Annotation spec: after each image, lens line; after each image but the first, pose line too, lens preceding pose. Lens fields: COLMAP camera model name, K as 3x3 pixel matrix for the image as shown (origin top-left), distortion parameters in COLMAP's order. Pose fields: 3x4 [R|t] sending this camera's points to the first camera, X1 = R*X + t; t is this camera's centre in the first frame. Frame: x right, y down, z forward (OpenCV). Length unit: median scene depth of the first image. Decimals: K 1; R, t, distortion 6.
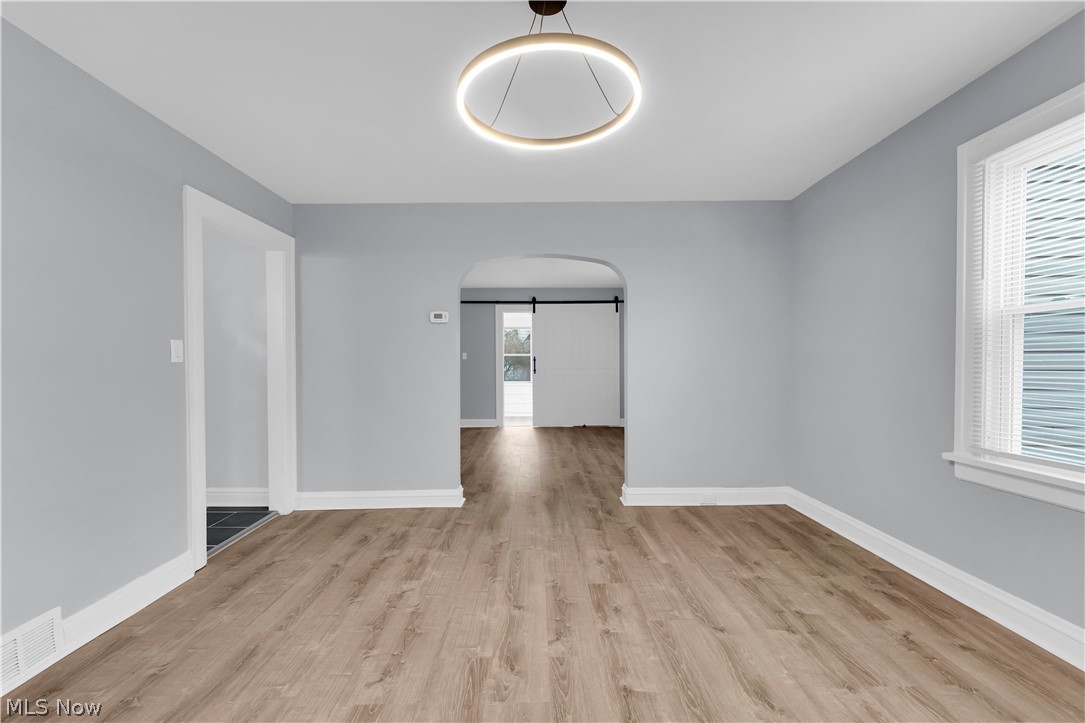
lens RADIAL K [[732.0, 0, 541.1], [0, 732.0, 365.3], [0, 0, 1]] dist [-0.054529, -0.000858]
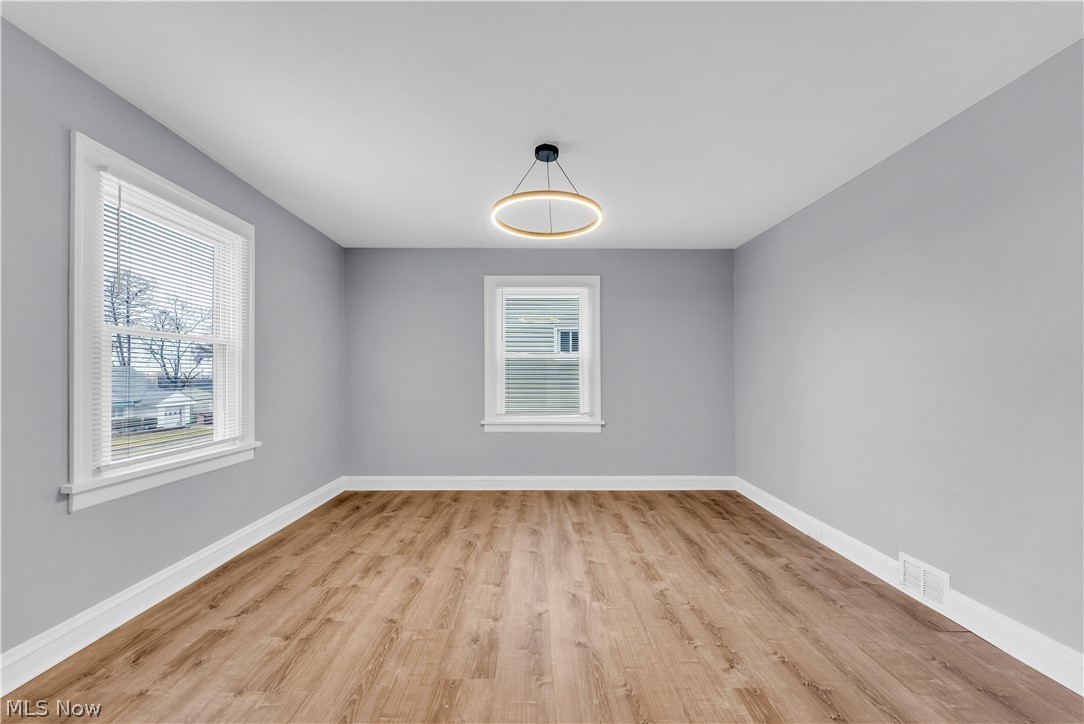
lens RADIAL K [[731.3, 0, 539.6], [0, 731.3, 361.8], [0, 0, 1]] dist [-0.054529, -0.000858]
pose [[-0.999991, 0.004179, 0.000929, 0.019632], [0.004162, 0.999836, -0.017601, -0.006480], [-0.001002, -0.017597, -0.999845, 2.005640]]
